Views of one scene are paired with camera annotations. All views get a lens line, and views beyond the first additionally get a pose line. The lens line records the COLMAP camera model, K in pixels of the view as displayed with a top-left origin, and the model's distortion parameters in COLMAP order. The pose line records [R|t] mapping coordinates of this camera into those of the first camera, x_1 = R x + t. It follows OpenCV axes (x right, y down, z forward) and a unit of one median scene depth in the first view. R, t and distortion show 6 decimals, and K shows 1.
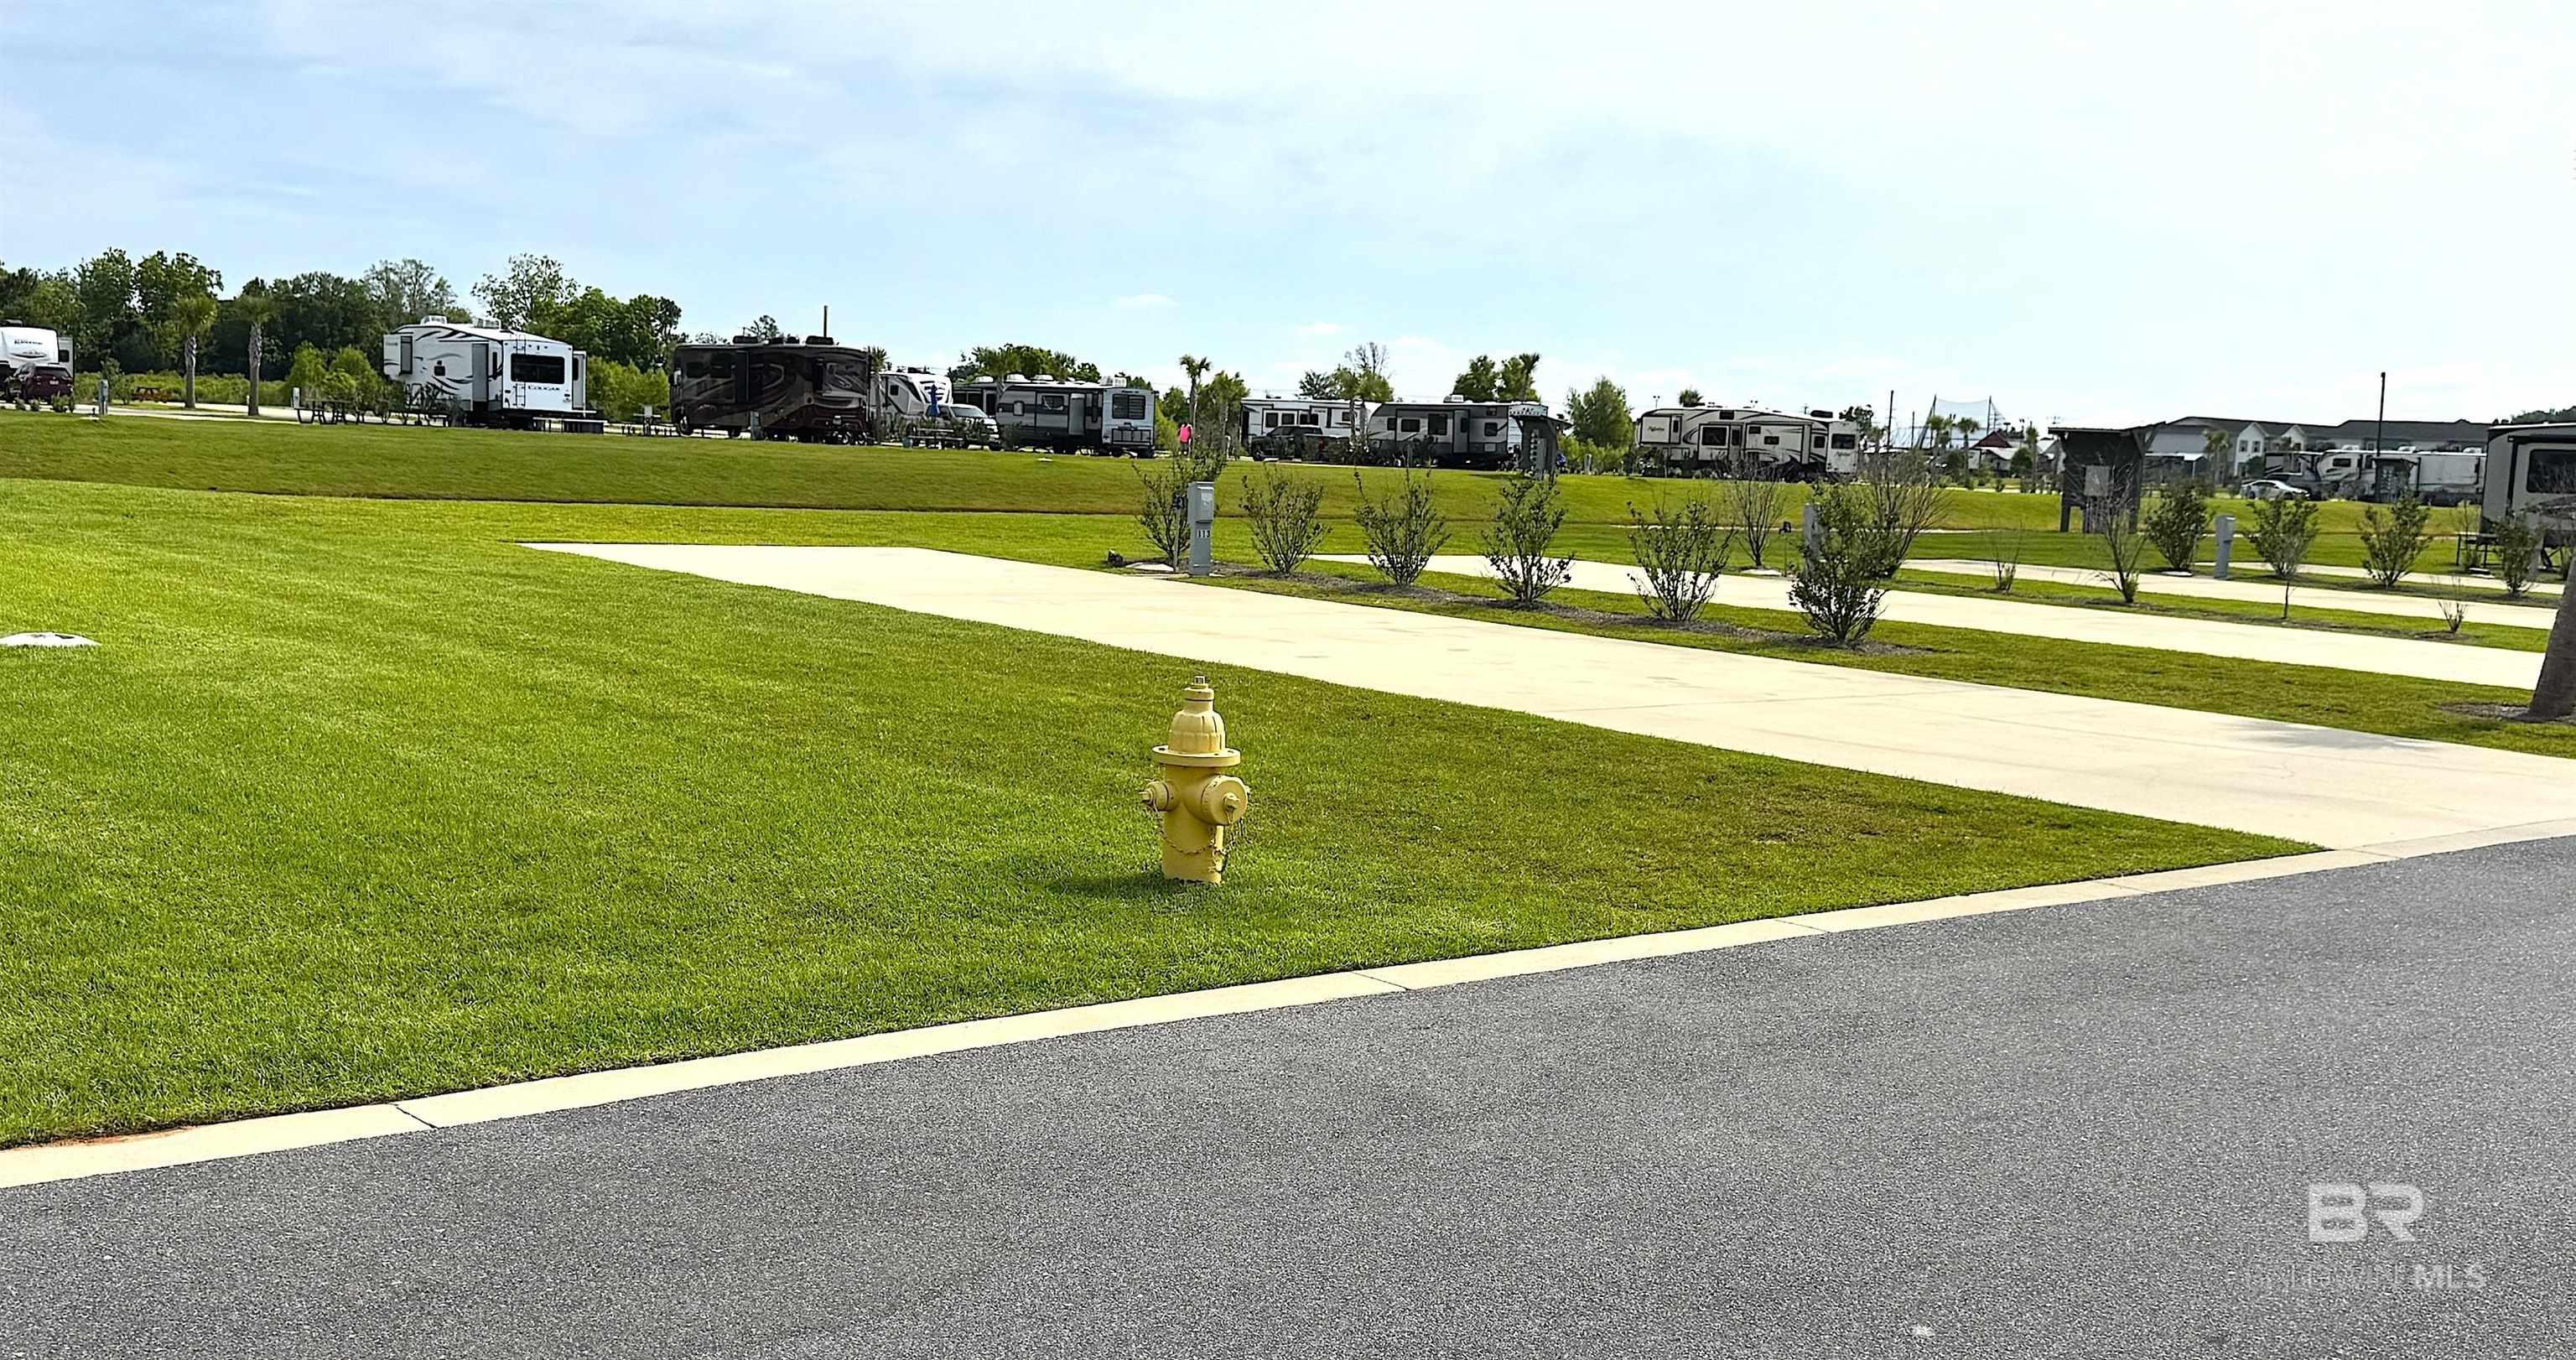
lens RADIAL K [[2542.8, 0, 1288.0], [0, 2542.8, 680.0], [0, 0, 1]] dist [0.200073, -0.480405]
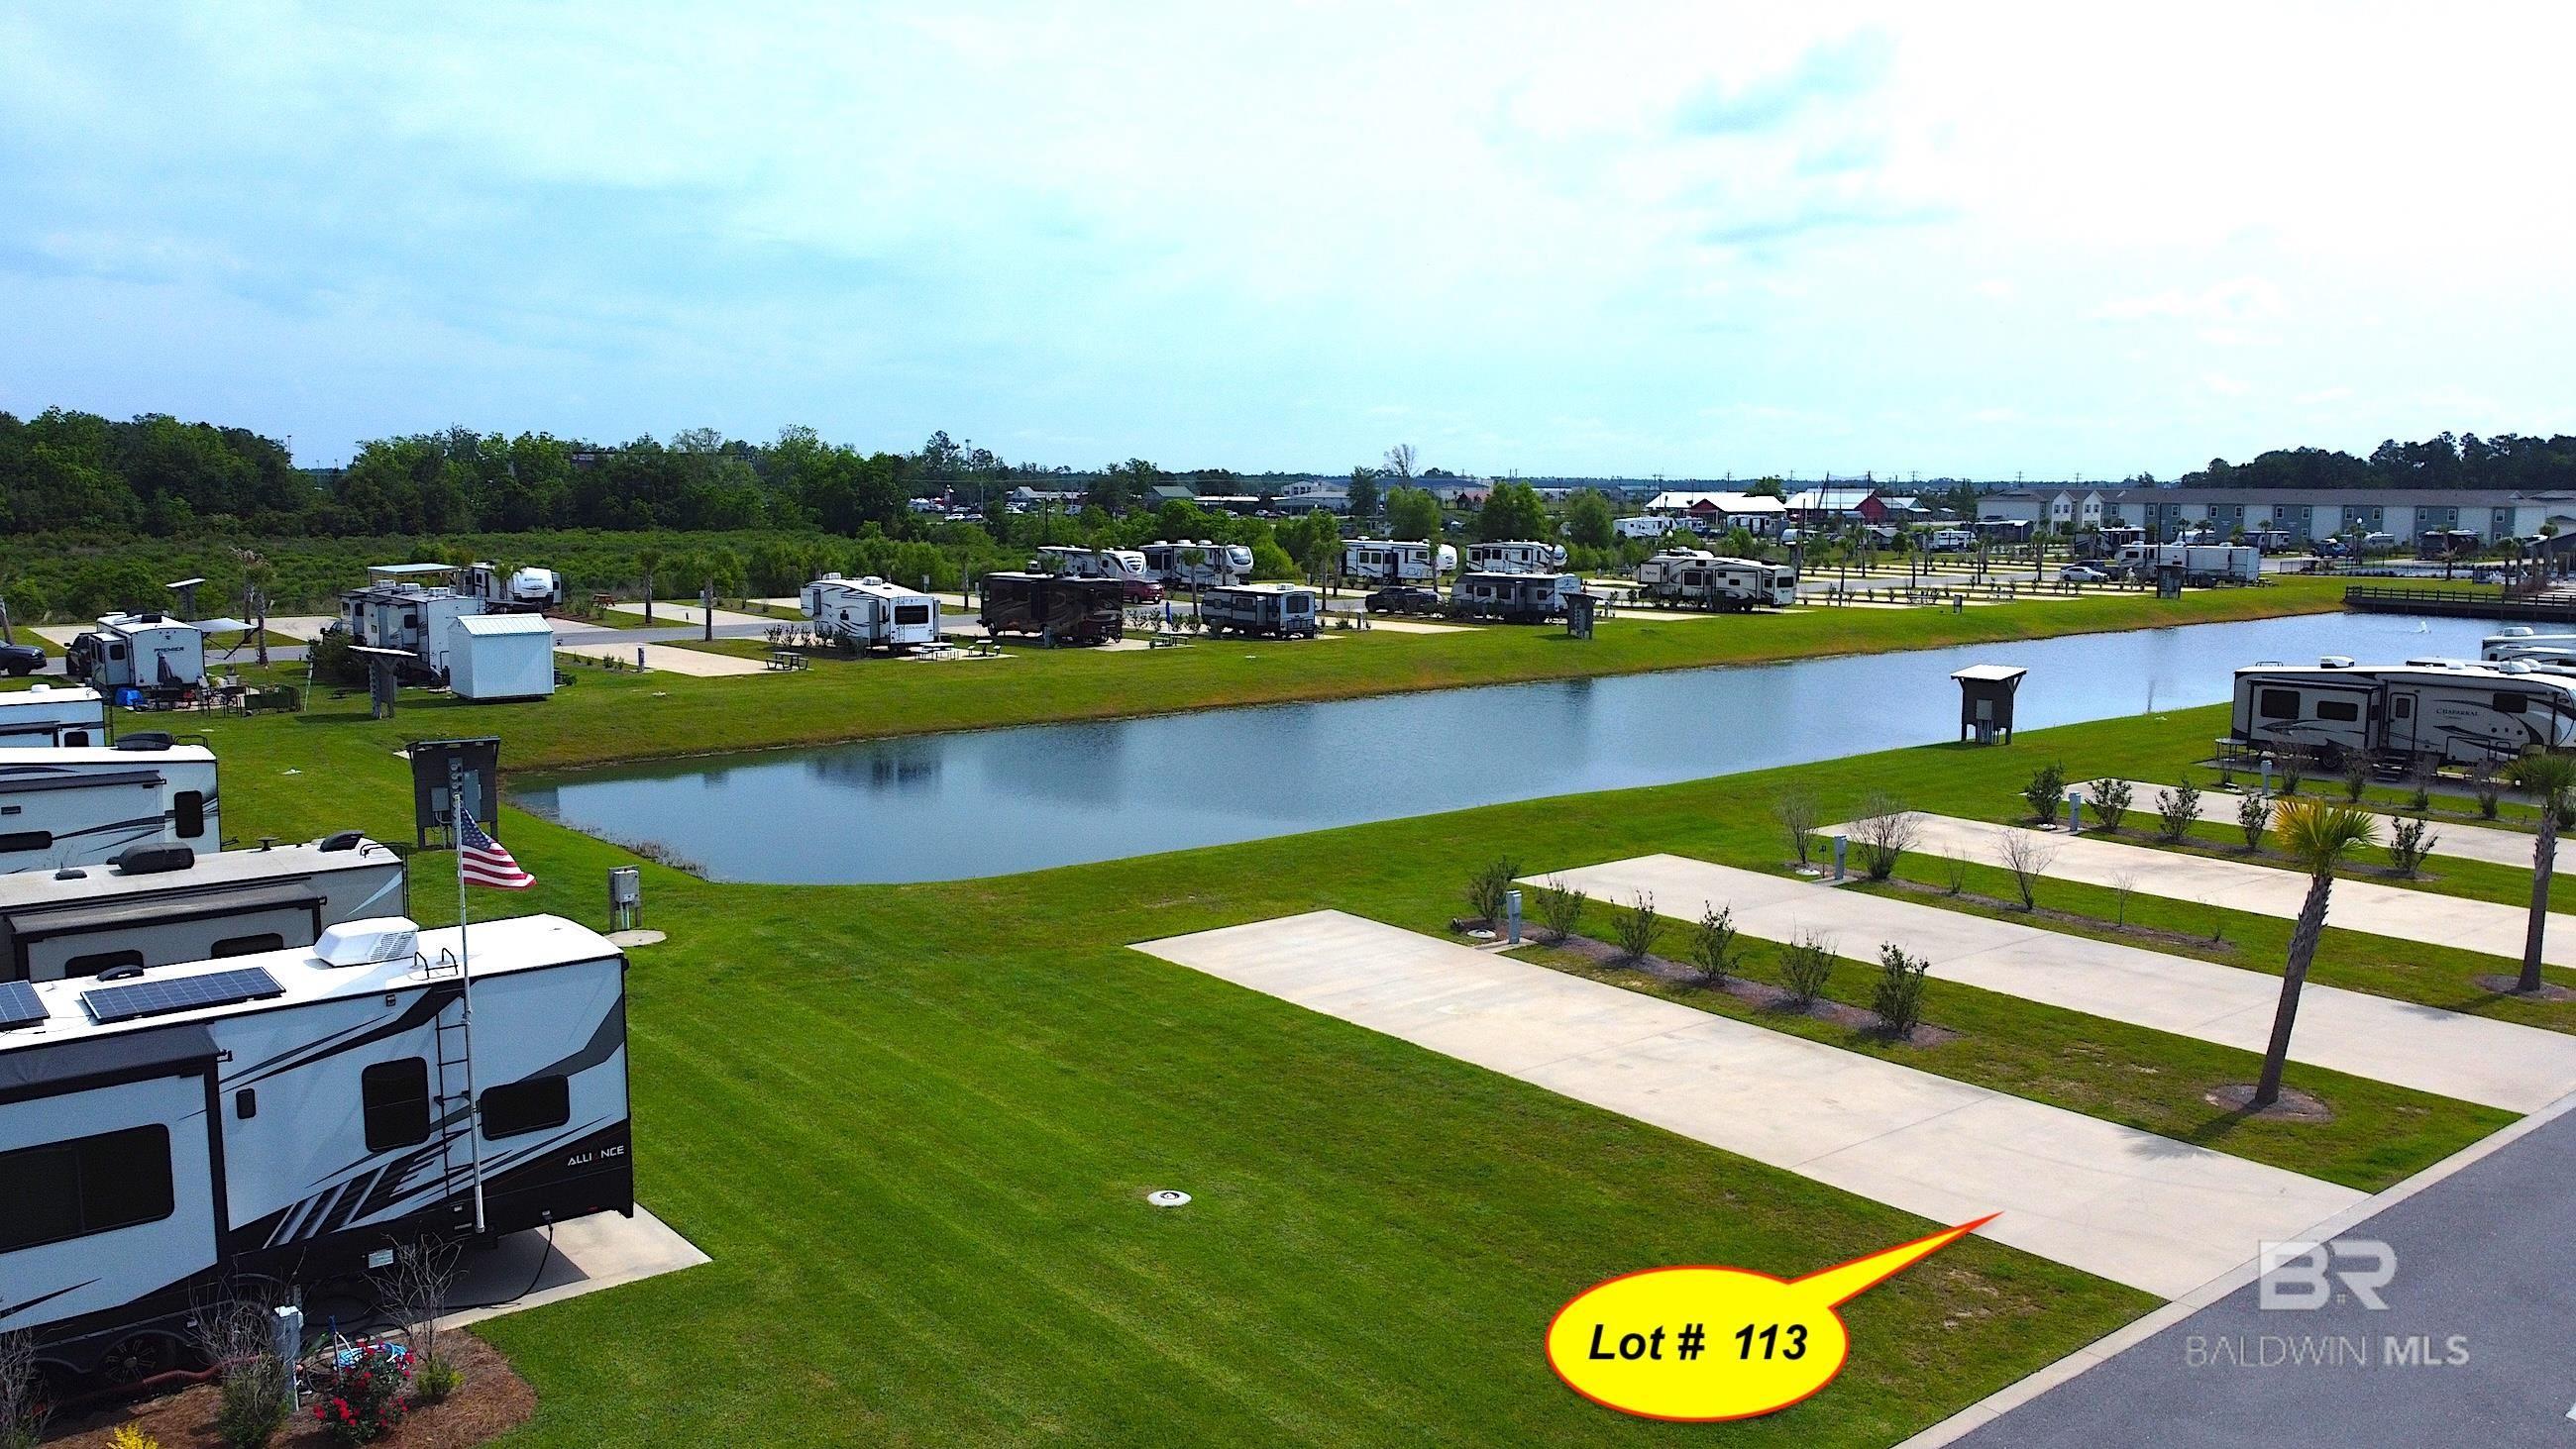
lens RADIAL K [[1956.1, 0, 1288.0], [0, 1956.1, 724.5], [0, 0, 1]] dist [0.004675, -0.004406]
pose [[0.998929, -0.040669, -0.022075, -0.038259], [0.041268, 0.998773, 0.027373, -0.058160], [0.020935, -0.028254, 0.999382, -0.088897]]
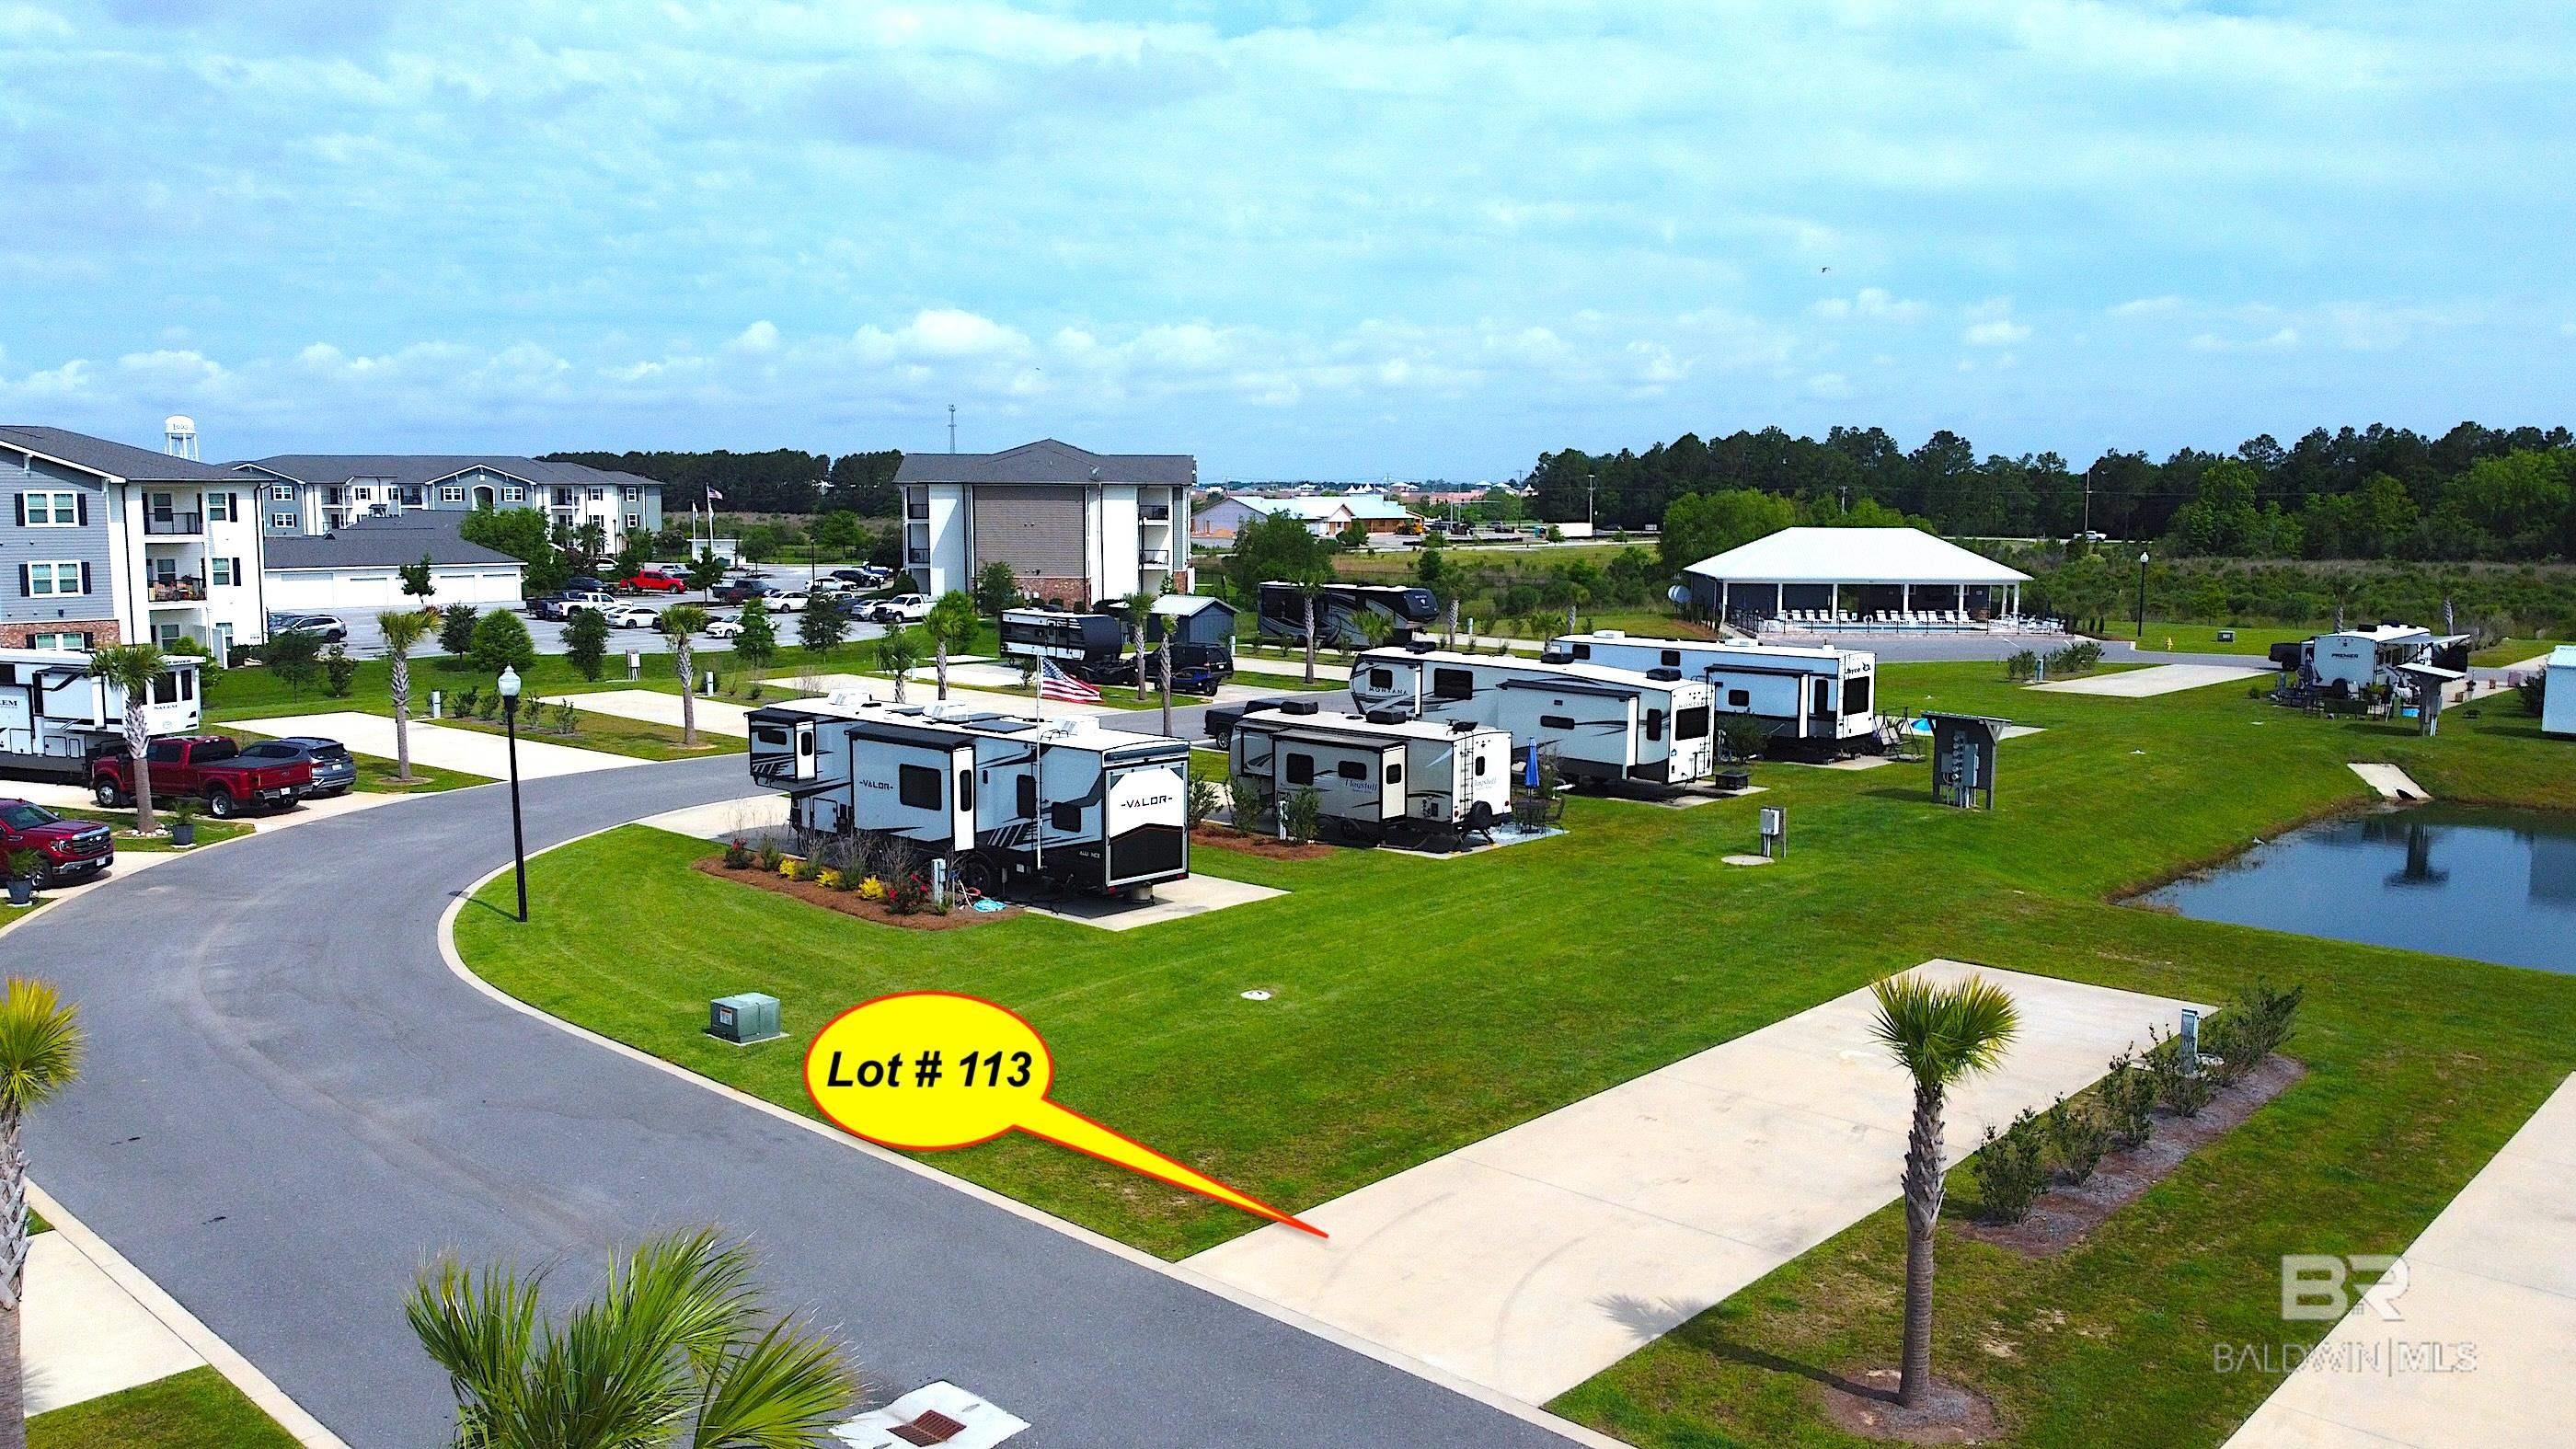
lens RADIAL K [[1956.5, 0, 1288.0], [0, 1956.5, 724.5], [0, 0, 1]] dist [0.004675, -0.004406]
pose [[0.123742, 0.072418, -0.989668, 0.242154], [-0.094240, 0.993683, 0.060929, -0.062842], [0.987829, 0.085726, 0.129785, 0.082750]]
